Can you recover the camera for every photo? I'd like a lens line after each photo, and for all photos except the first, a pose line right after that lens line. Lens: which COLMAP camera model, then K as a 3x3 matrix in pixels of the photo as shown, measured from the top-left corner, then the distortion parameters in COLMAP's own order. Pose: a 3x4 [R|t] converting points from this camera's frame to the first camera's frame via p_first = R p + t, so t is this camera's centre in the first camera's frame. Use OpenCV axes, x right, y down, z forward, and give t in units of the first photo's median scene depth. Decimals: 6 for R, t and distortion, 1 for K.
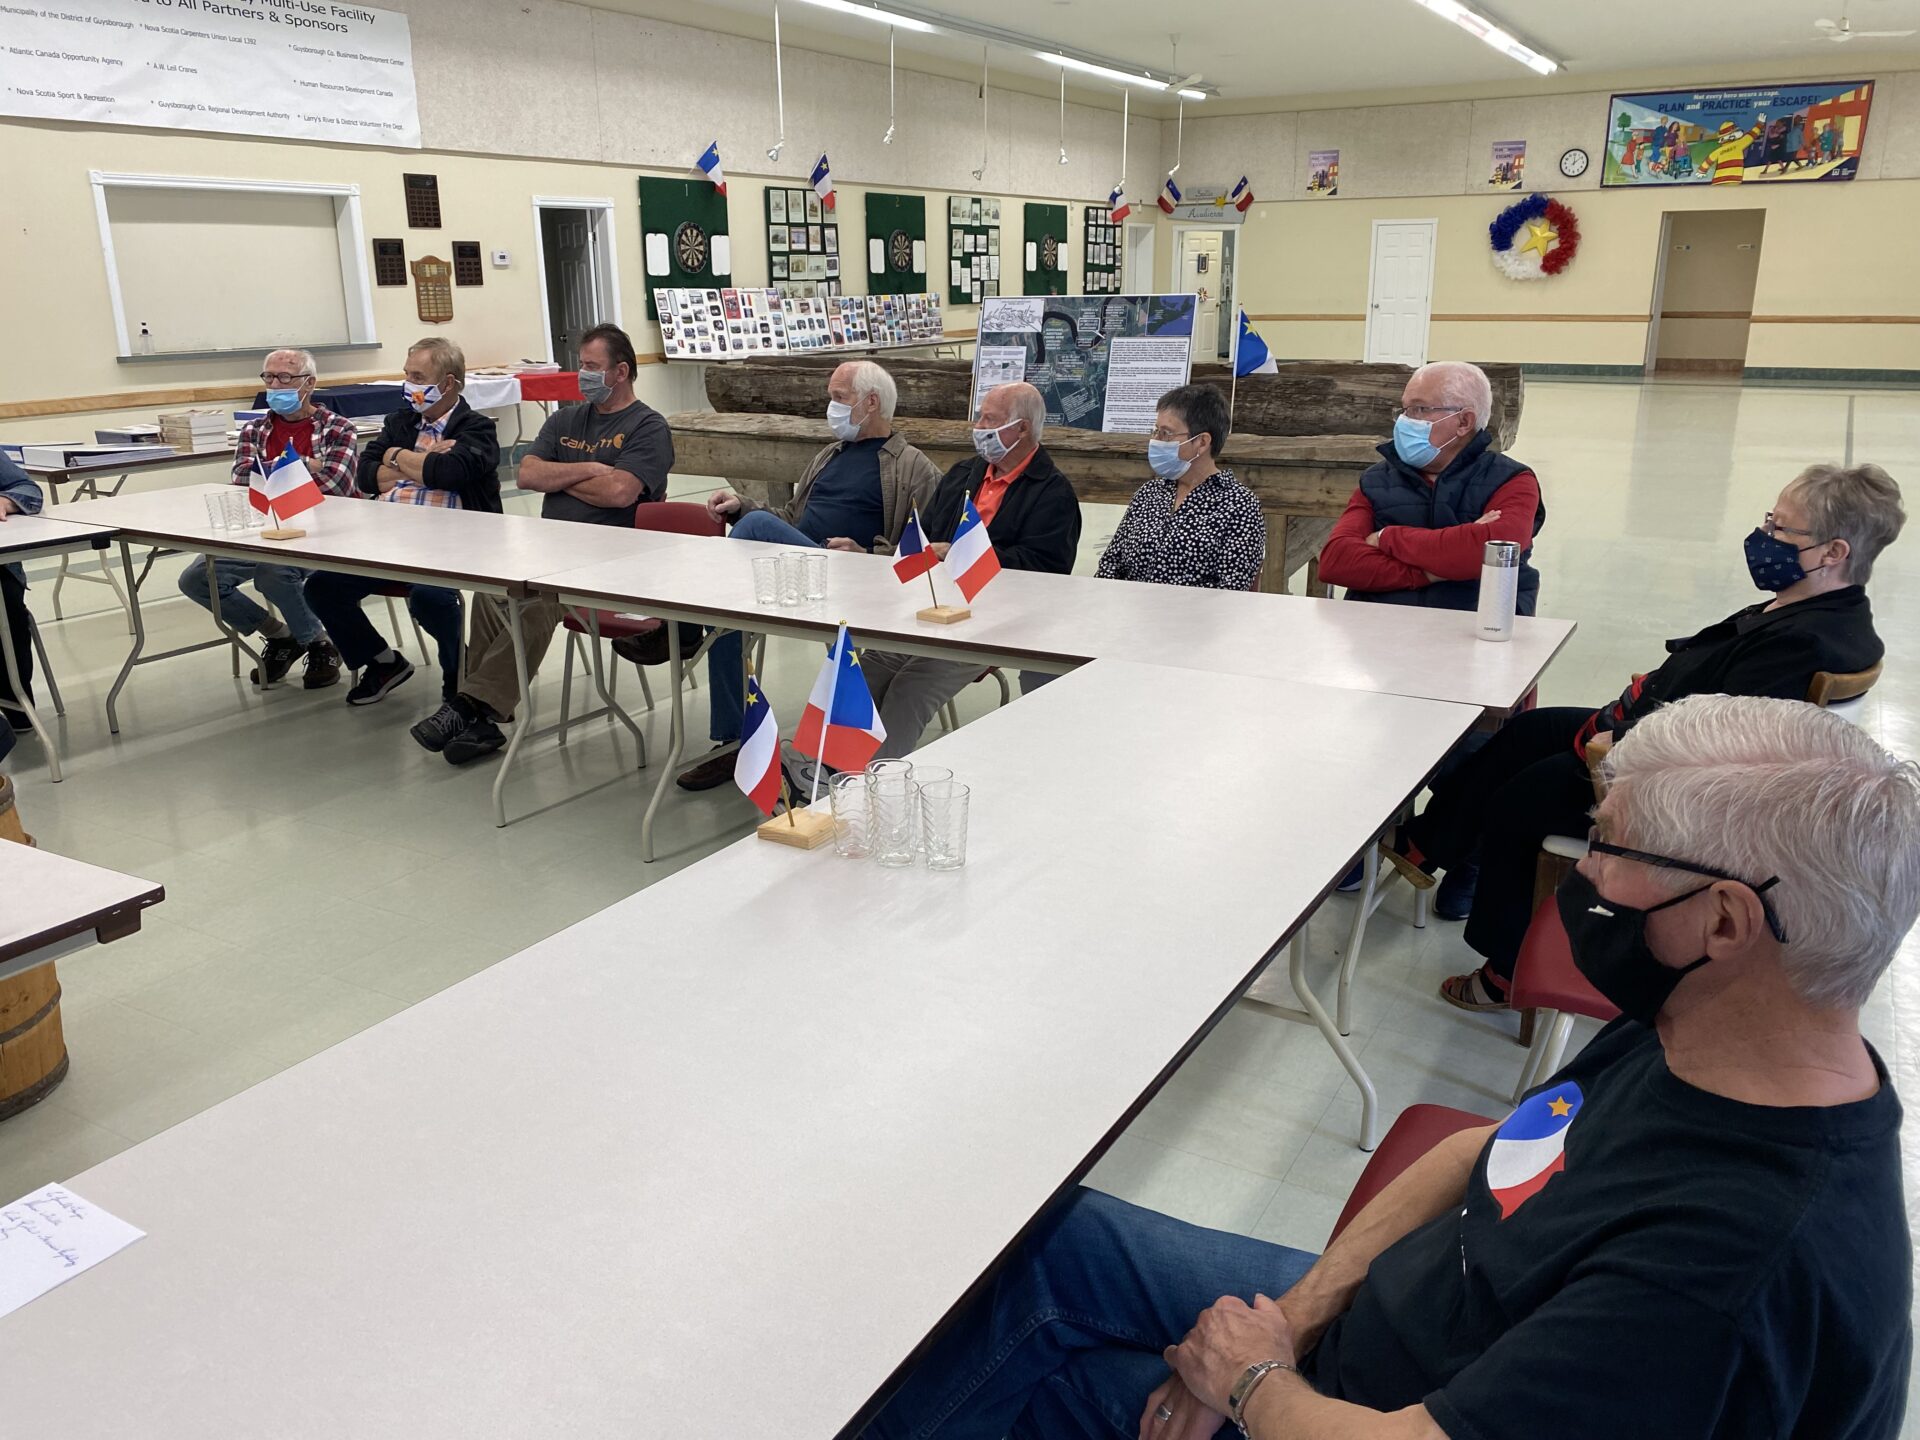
lens RADIAL K [[1475.8, 0, 960.0], [0, 1475.8, 720.0], [0, 0, 1]] dist [0.001378, 0.000374]
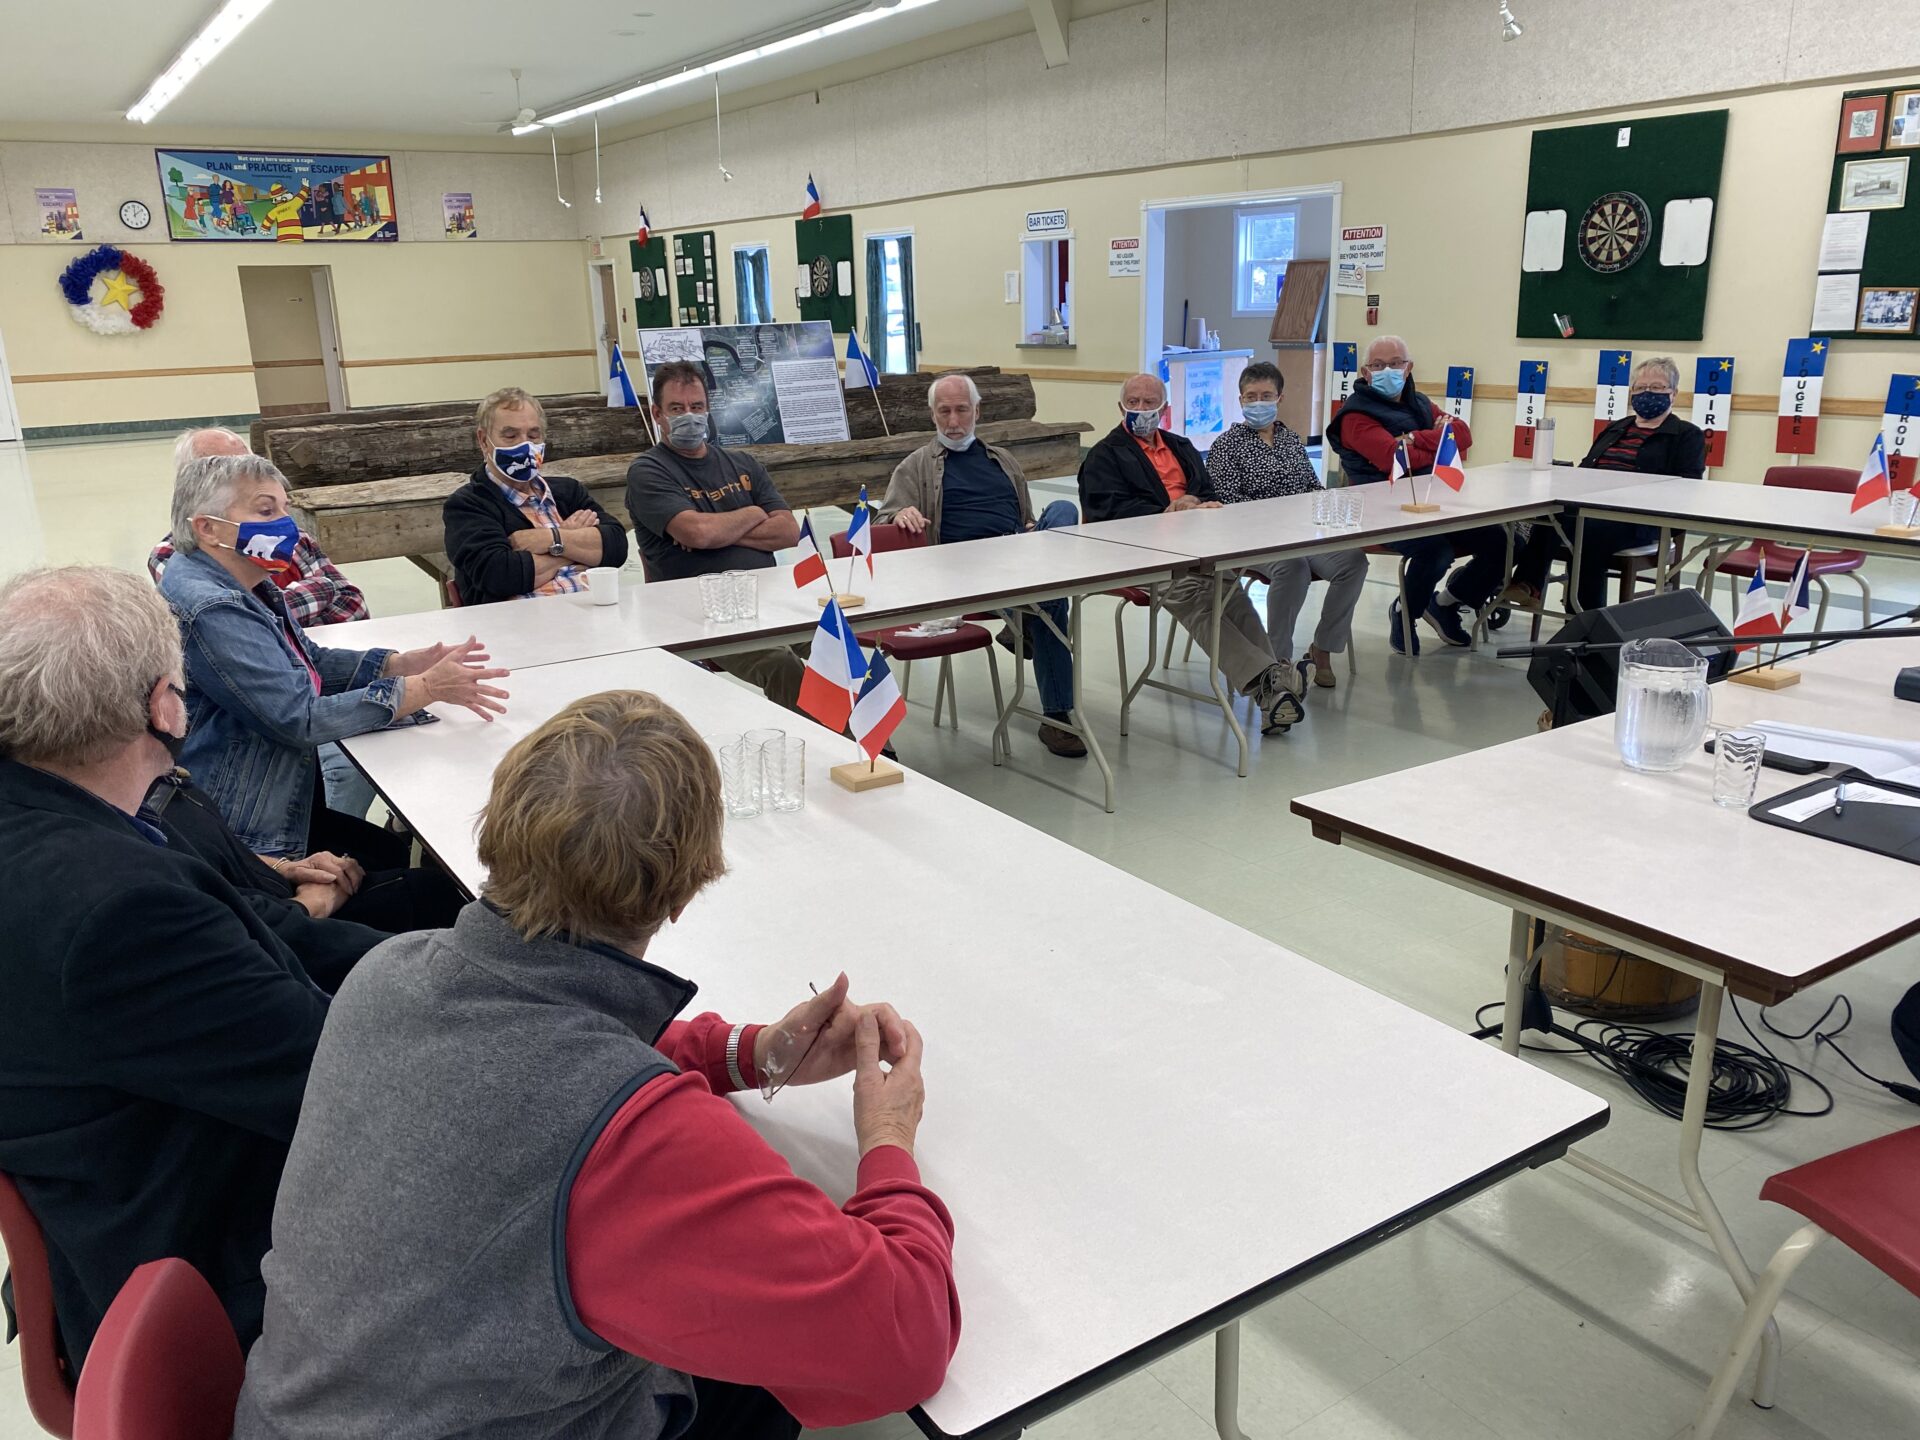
lens RADIAL K [[1475.8, 0, 960.0], [0, 1475.8, 720.0], [0, 0, 1]] dist [0.001378, 0.000374]
pose [[0.428505, -0.250812, 0.868031, -1.070834], [0.284717, 0.949239, 0.133725, -0.139550], [-0.857508, 0.189842, 0.478163, 0.501404]]
